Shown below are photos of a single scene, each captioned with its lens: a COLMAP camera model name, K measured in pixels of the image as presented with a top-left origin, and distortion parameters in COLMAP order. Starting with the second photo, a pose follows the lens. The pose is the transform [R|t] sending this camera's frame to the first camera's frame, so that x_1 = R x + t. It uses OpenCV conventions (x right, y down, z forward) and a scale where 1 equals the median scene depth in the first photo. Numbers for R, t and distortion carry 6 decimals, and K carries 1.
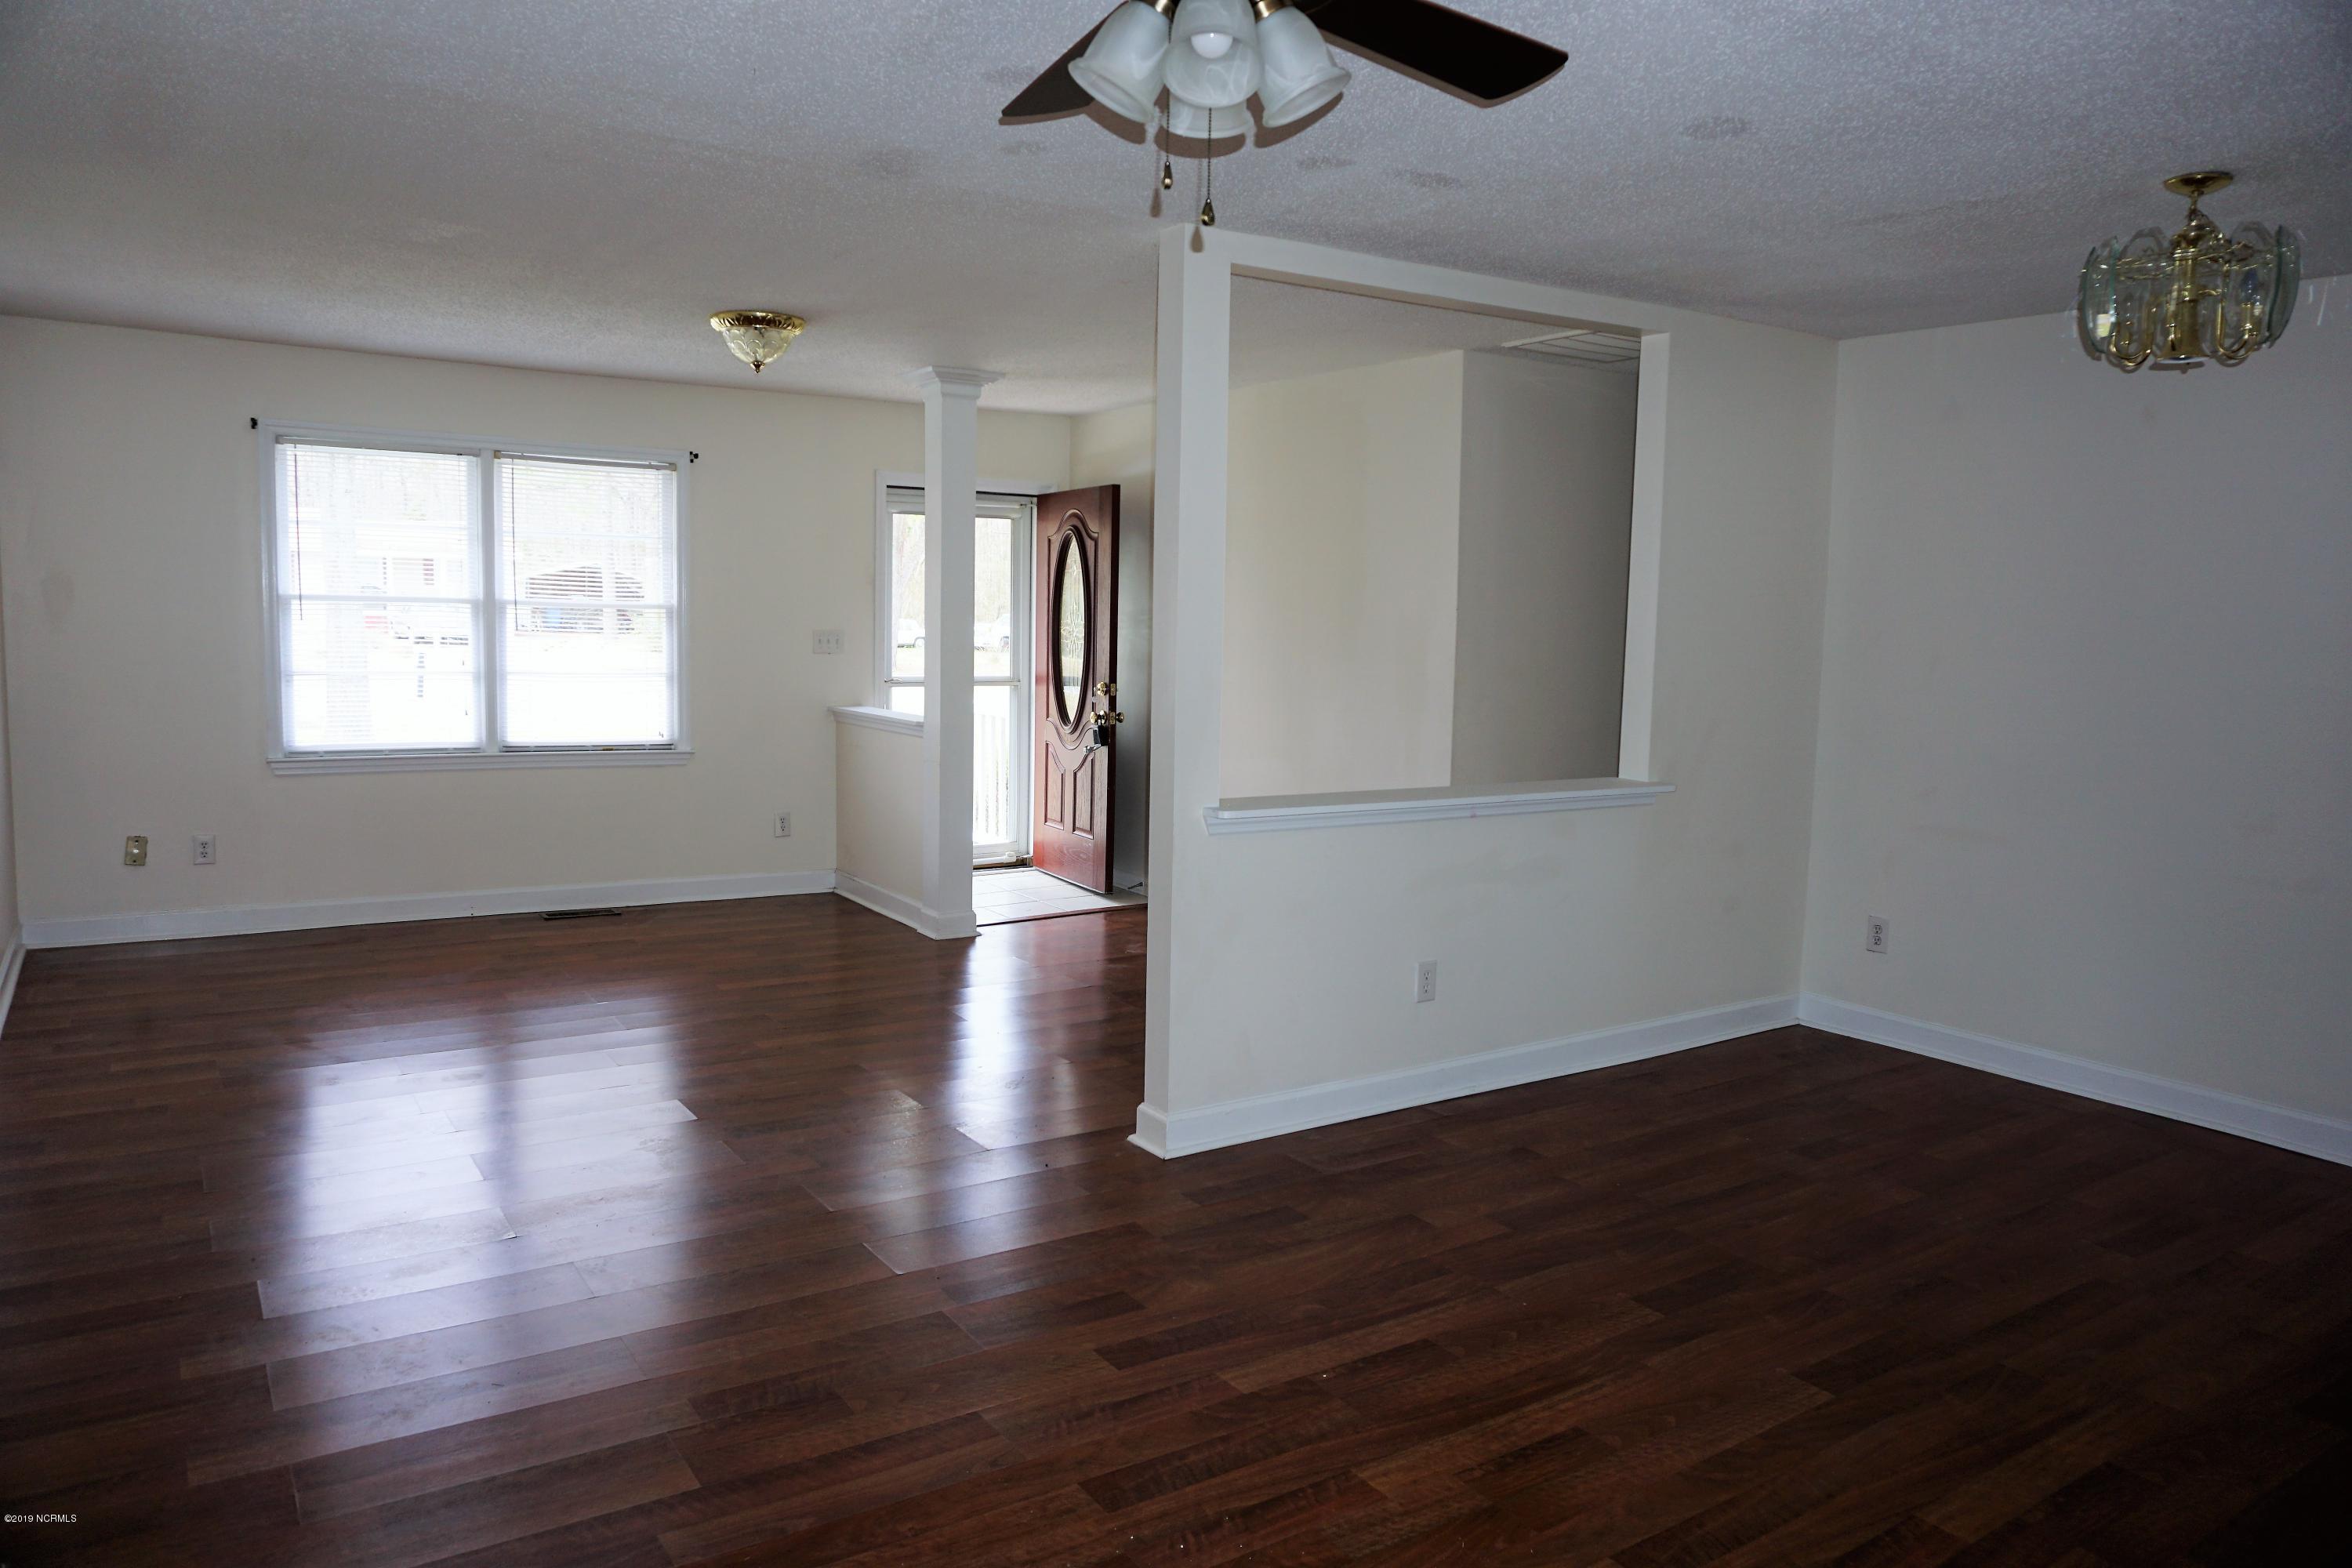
lens RADIAL K [[1574.6, 0, 1166.3], [0, 1574.6, 793.5], [0, 0, 1]] dist [-0.058117, 0.028463]
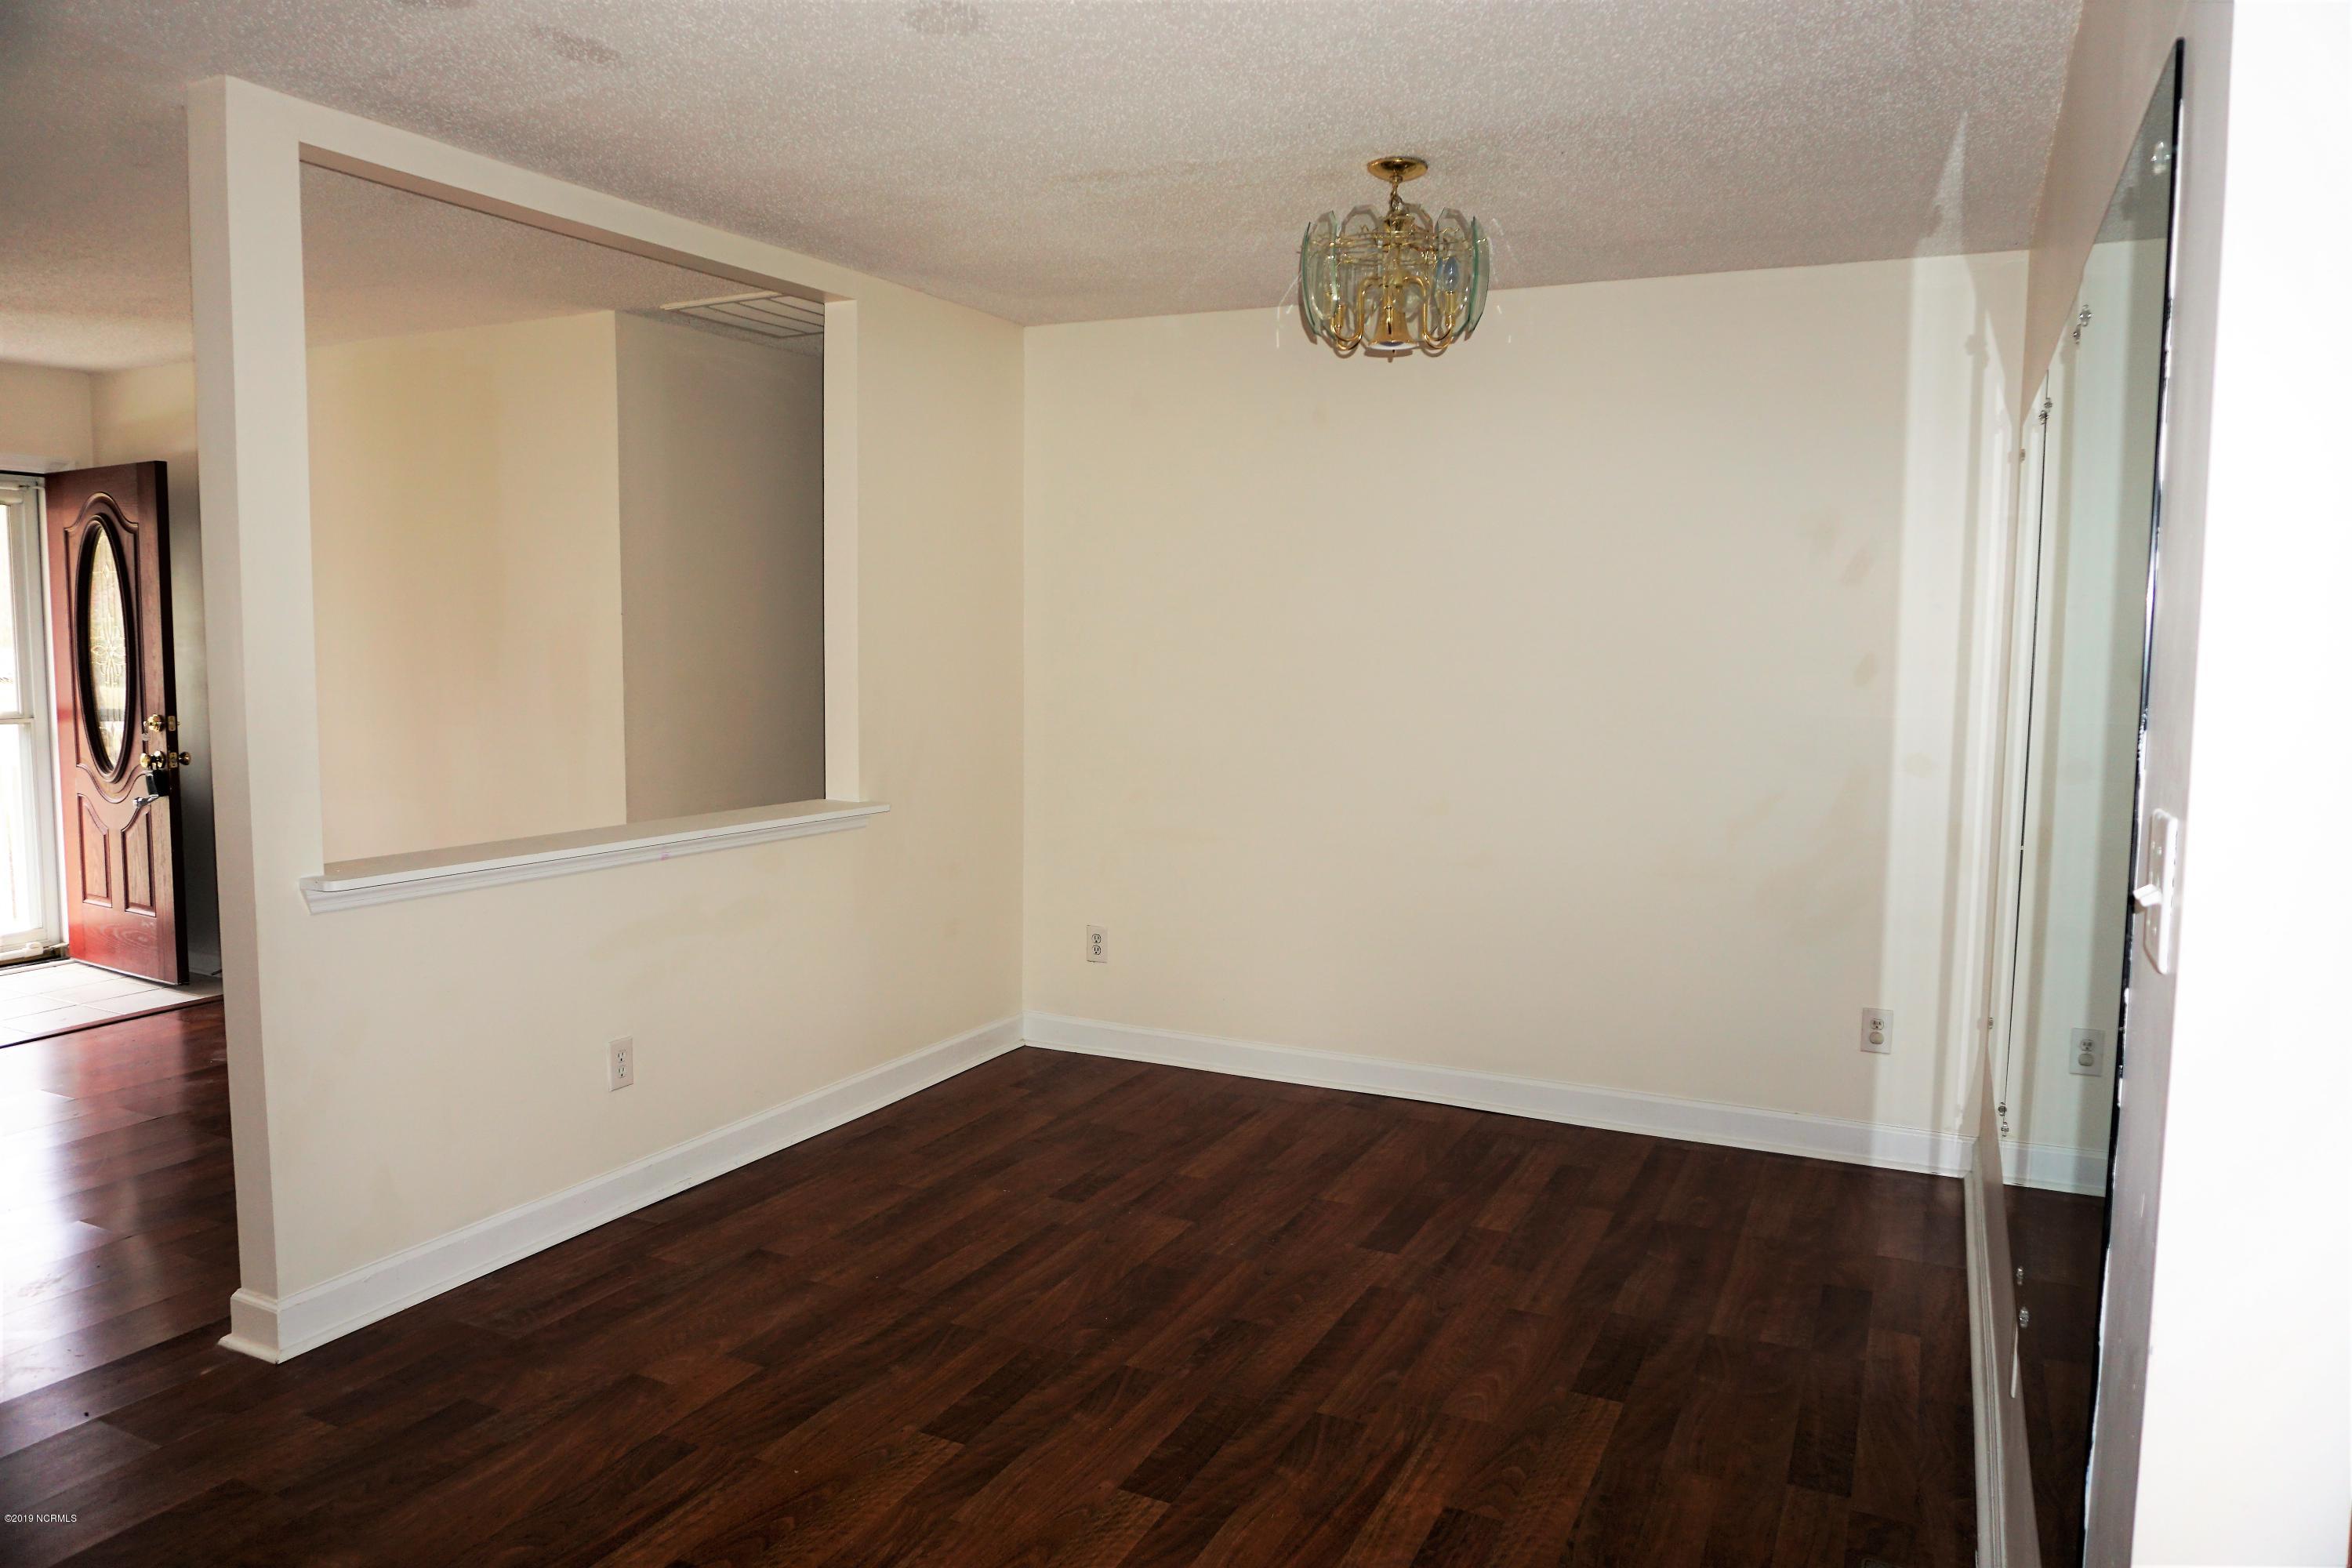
lens RADIAL K [[1574.6, 0, 1162.7], [0, 1574.6, 784.6], [0, 0, 1]] dist [-0.058117, 0.028463]
pose [[0.864399, -0.057906, 0.499461, 0.008810], [0.065173, 0.997870, 0.002897, -0.007903], [-0.498565, 0.030047, 0.866332, 0.121635]]
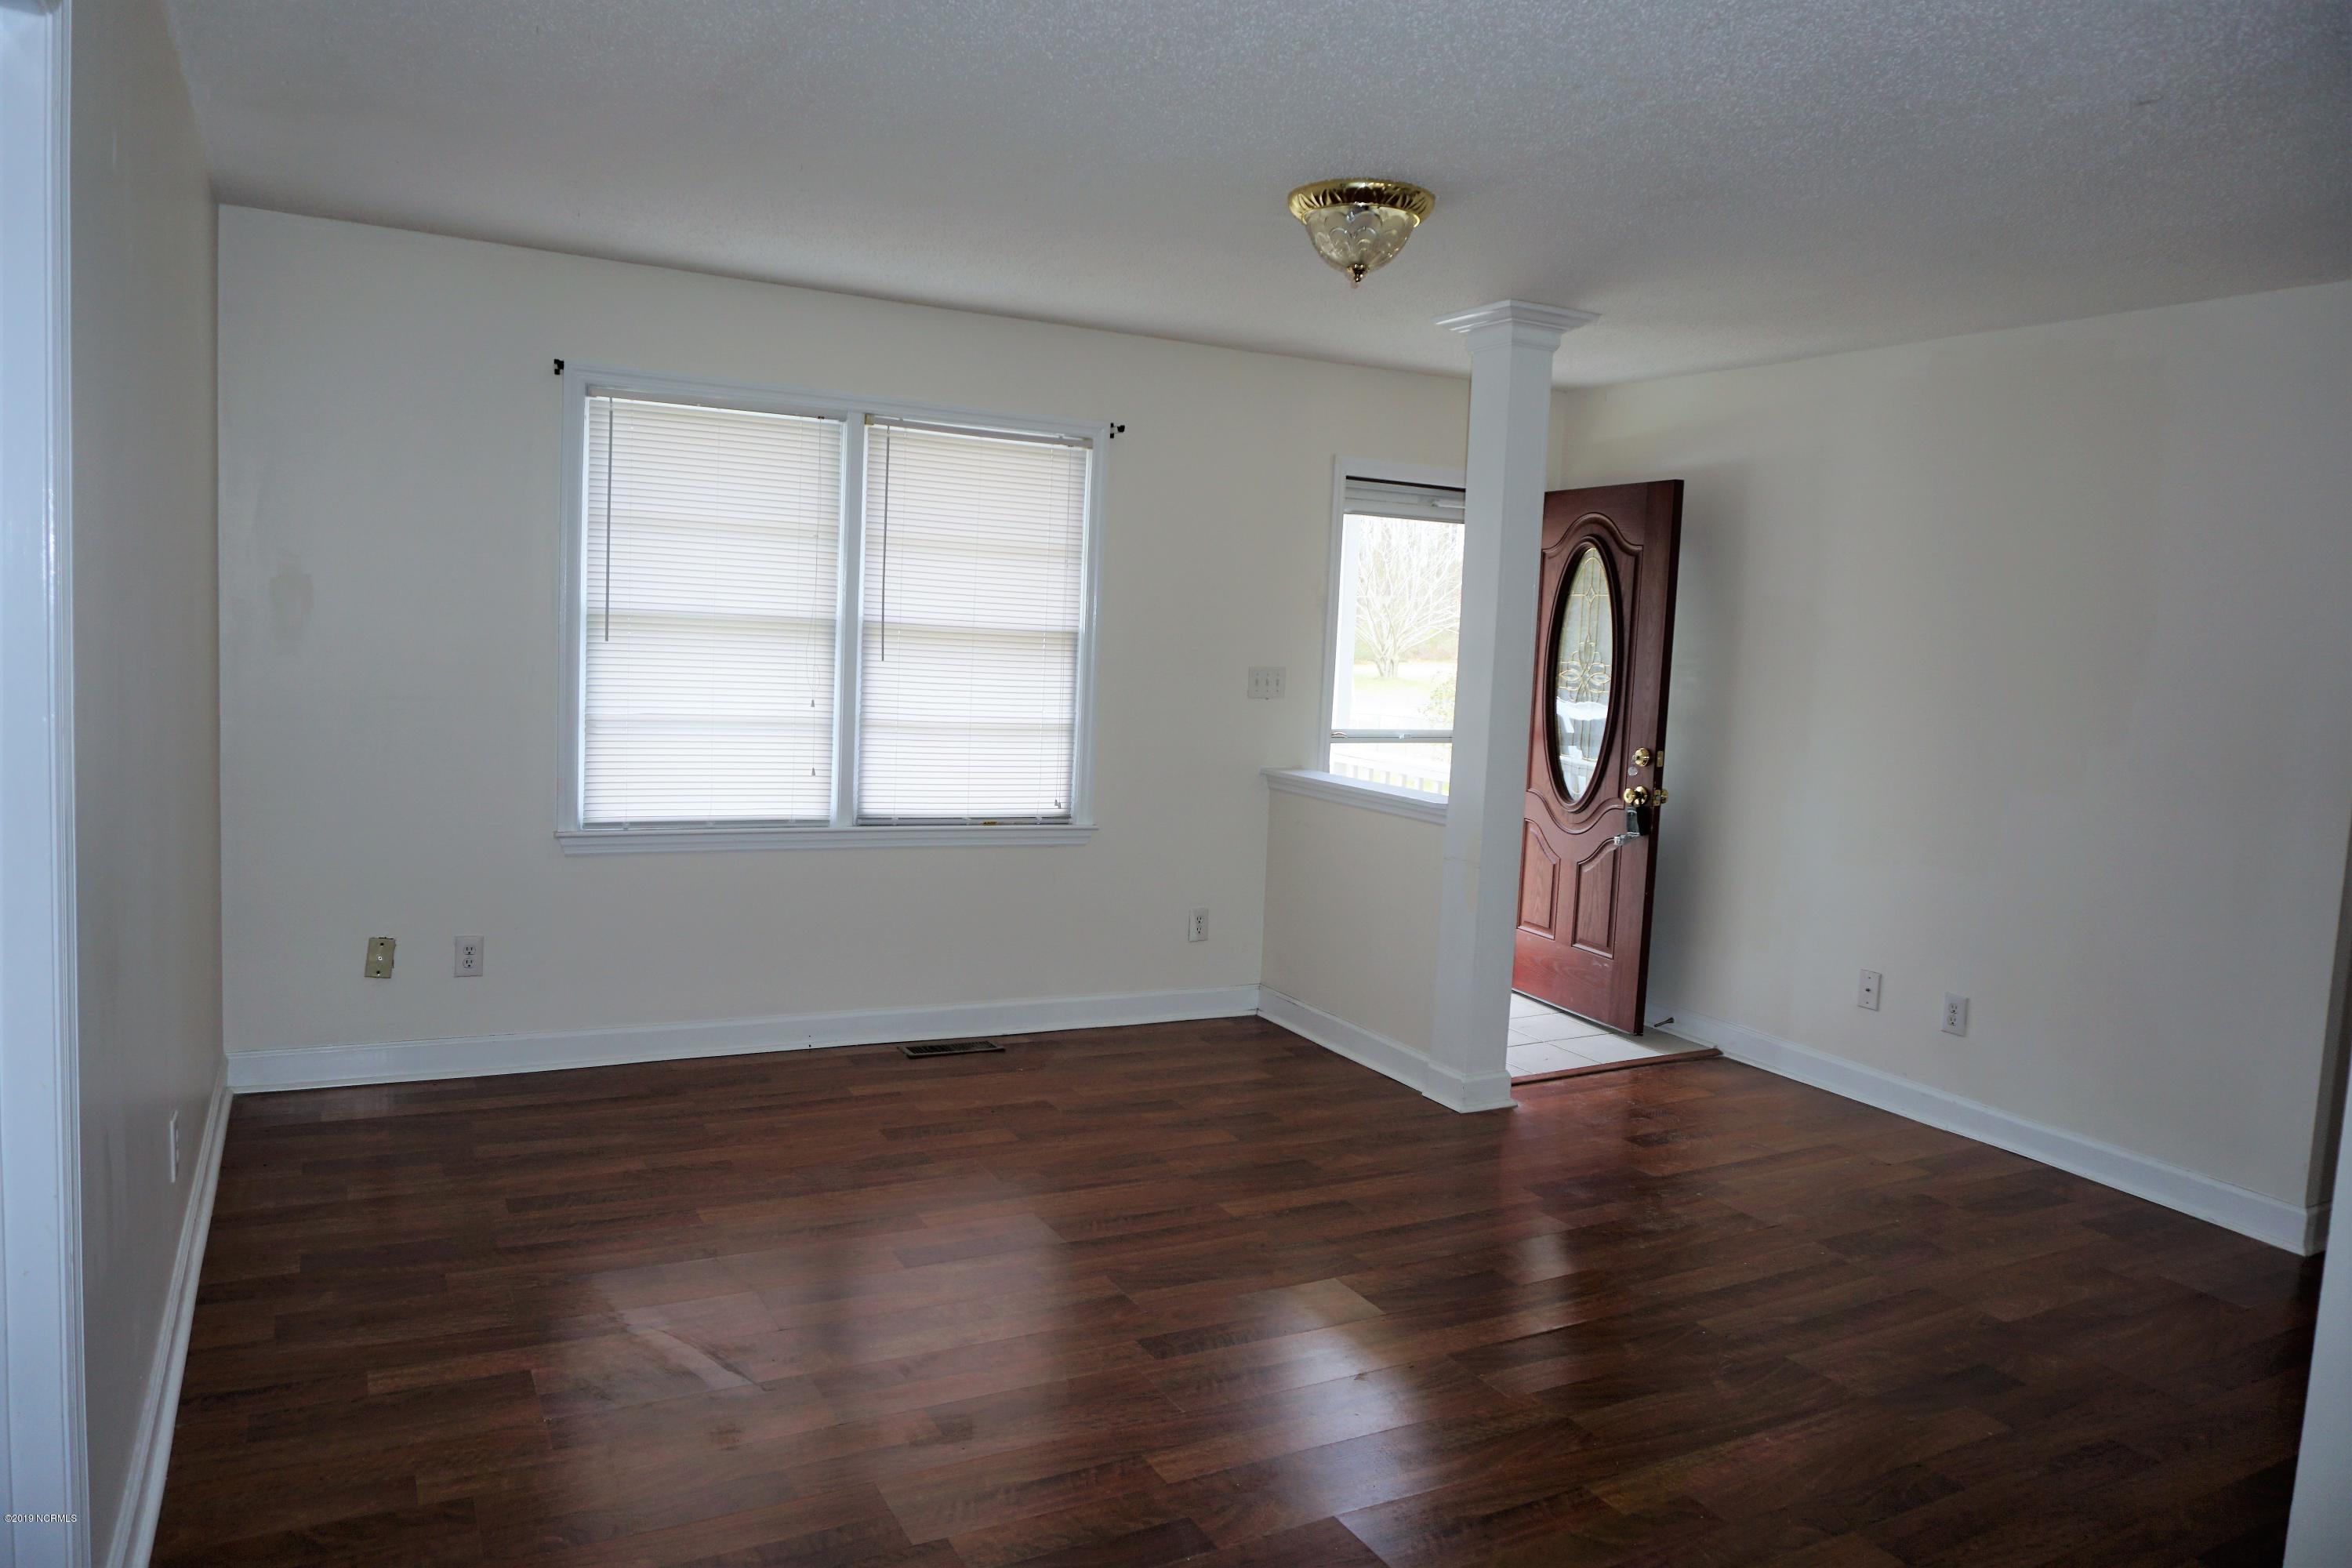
lens RADIAL K [[1574.6, 0, 1171.2], [0, 1574.6, 792.9], [0, 0, 1]] dist [-0.058117, 0.028463]
pose [[0.995788, 0.030065, -0.086617, -0.262591], [-0.031065, 0.999465, -0.010220, -0.047514], [0.086263, 0.012868, 0.996189, 0.338244]]
